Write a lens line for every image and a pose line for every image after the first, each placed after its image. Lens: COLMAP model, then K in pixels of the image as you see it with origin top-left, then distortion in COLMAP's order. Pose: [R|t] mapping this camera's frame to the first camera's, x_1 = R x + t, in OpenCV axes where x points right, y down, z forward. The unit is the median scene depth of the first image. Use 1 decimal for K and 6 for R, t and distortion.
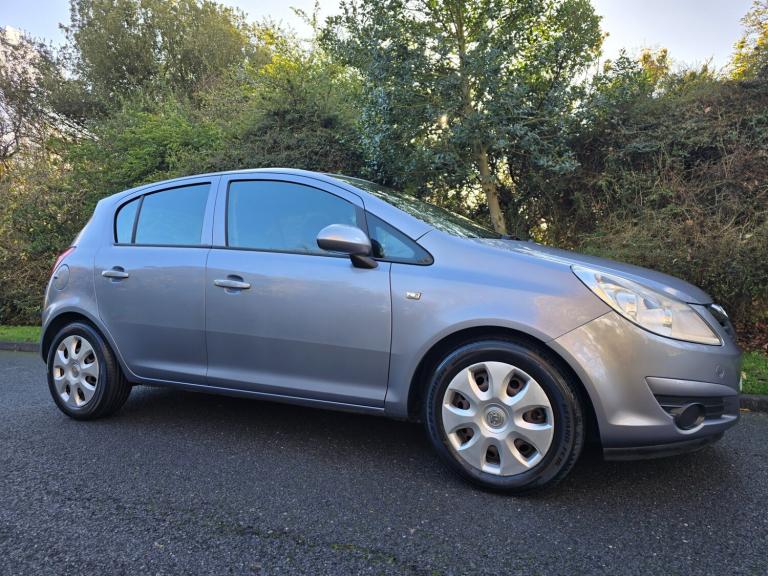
lens RADIAL K [[511.6, 0, 385.1], [0, 511.6, 290.2], [0, 0, 1]] dist [0.057411, -0.048879]
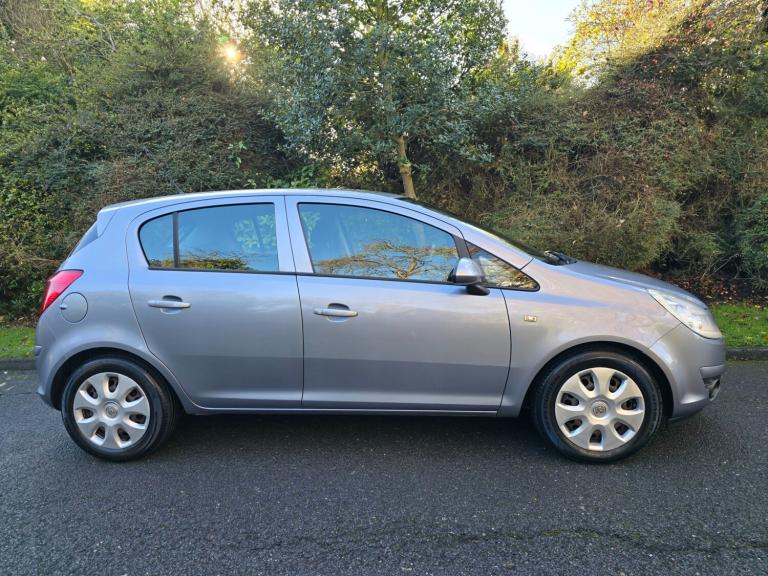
lens RADIAL K [[511.6, 0, 384.4], [0, 511.6, 293.5], [0, 0, 1]] dist [0.057411, -0.048879]
pose [[0.927950, -0.074754, 0.365130, -0.585043], [0.033904, 0.992548, 0.117044, -0.168395], [-0.371159, -0.096231, 0.923570, 0.017486]]
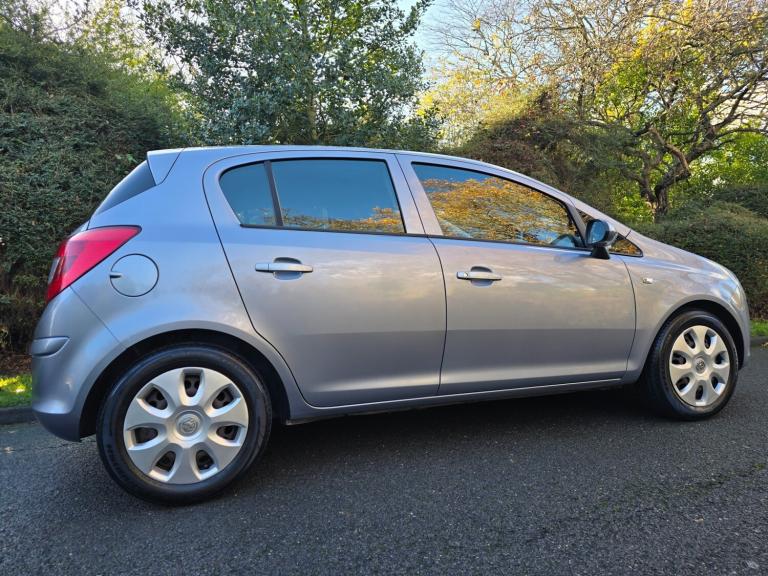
lens RADIAL K [[511.6, 0, 387.7], [0, 511.6, 286.5], [0, 0, 1]] dist [0.057411, -0.048879]
pose [[0.693359, -0.015427, 0.720427, -1.085464], [0.048372, 0.998512, -0.025173, 0.021692], [-0.718967, 0.052302, 0.693074, 0.487357]]
